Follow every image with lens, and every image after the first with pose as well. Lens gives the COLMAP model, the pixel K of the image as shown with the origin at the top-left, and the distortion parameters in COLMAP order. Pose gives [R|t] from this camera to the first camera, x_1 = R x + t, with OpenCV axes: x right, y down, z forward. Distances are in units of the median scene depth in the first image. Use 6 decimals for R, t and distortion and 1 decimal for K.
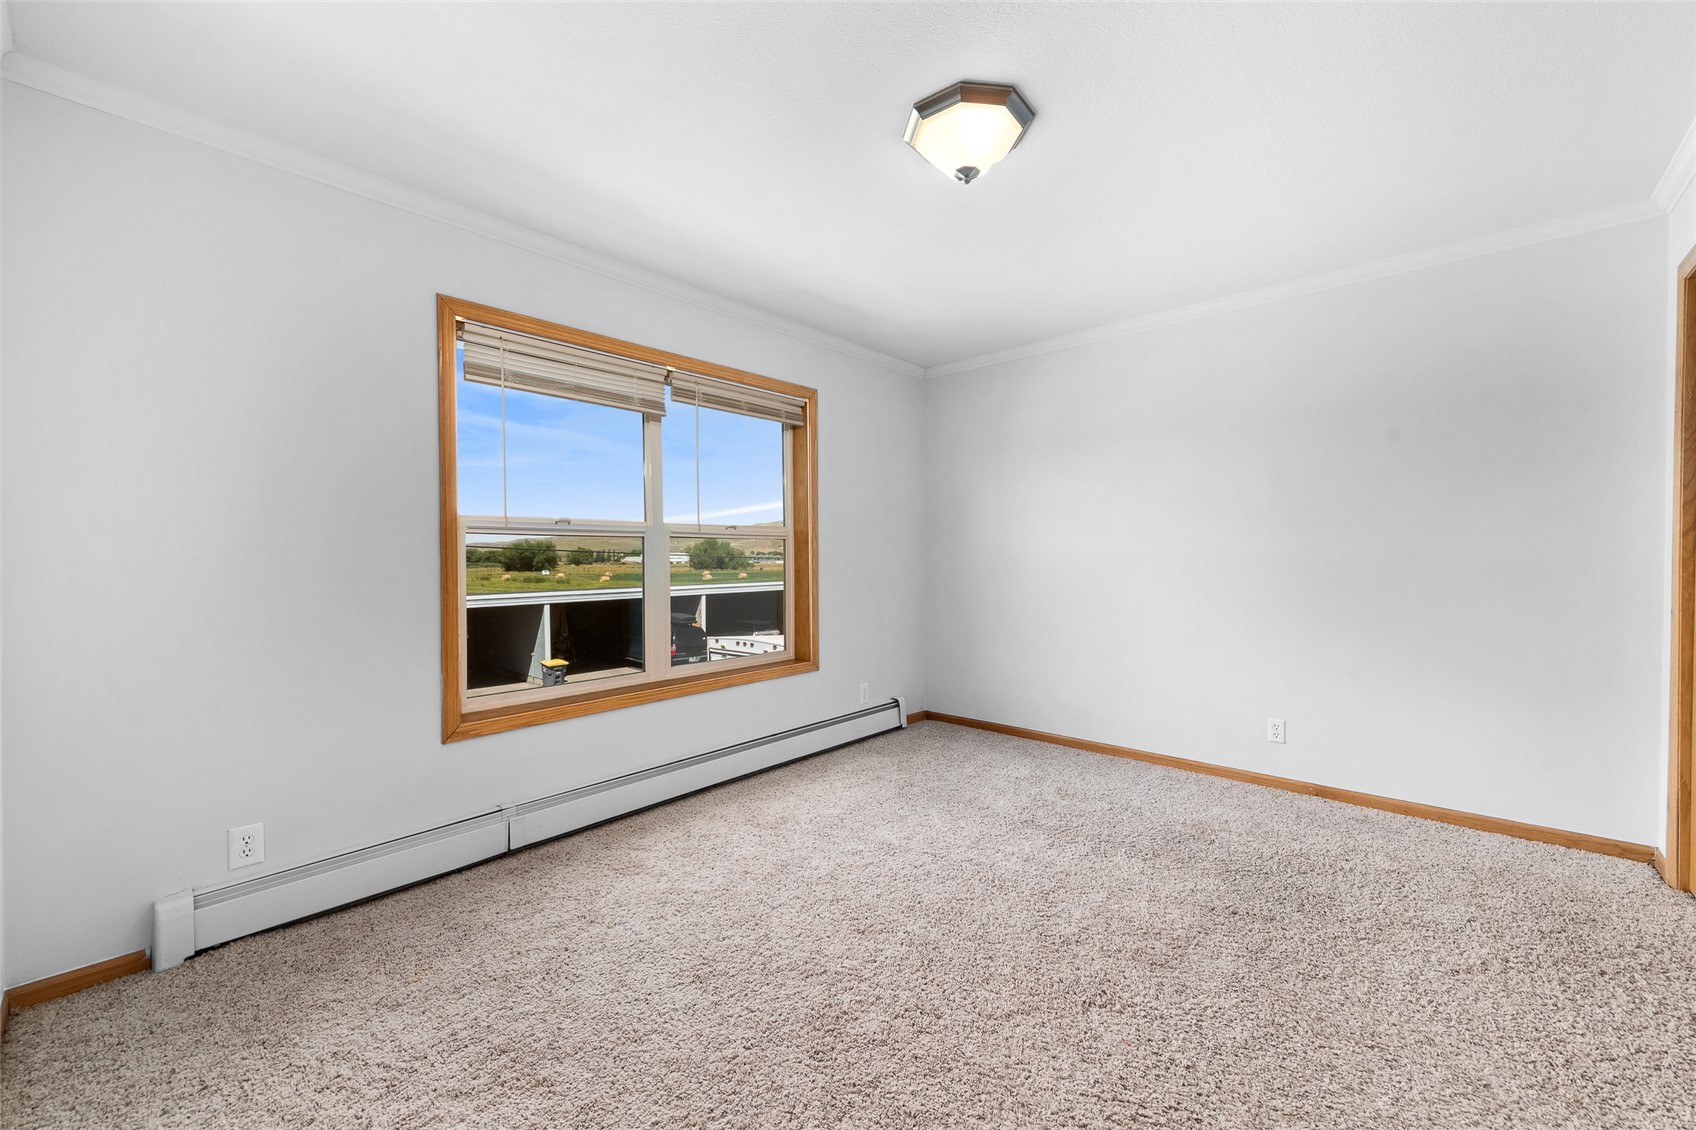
lens RADIAL K [[683.0, 0, 851.9], [0, 683.0, 558.9], [0, 0, 1]] dist [0.008519, -0.006120]
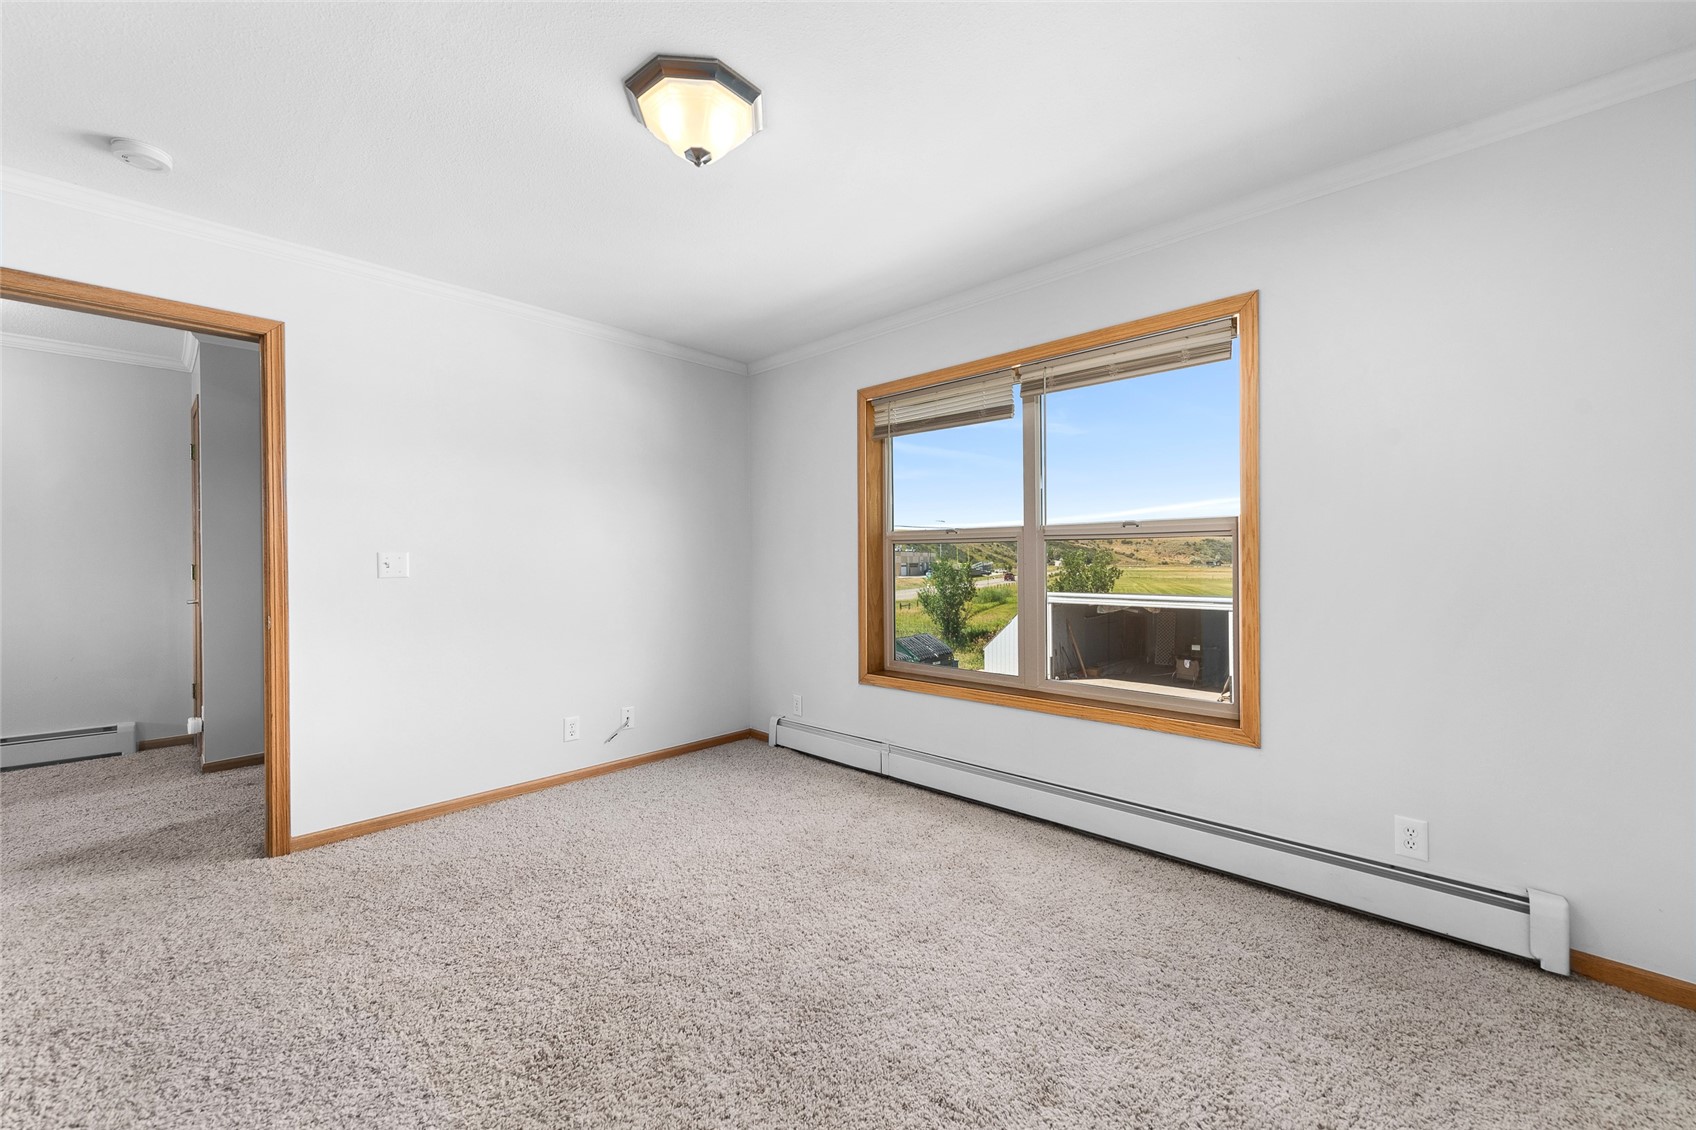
lens RADIAL K [[683.0, 0, 851.9], [0, 683.0, 558.9], [0, 0, 1]] dist [0.008519, -0.006120]
pose [[-0.028145, 0.009787, -0.999556, 0.662257], [-0.008535, 0.999913, 0.010030, -0.011783], [0.999567, 0.008813, -0.028059, 0.751115]]
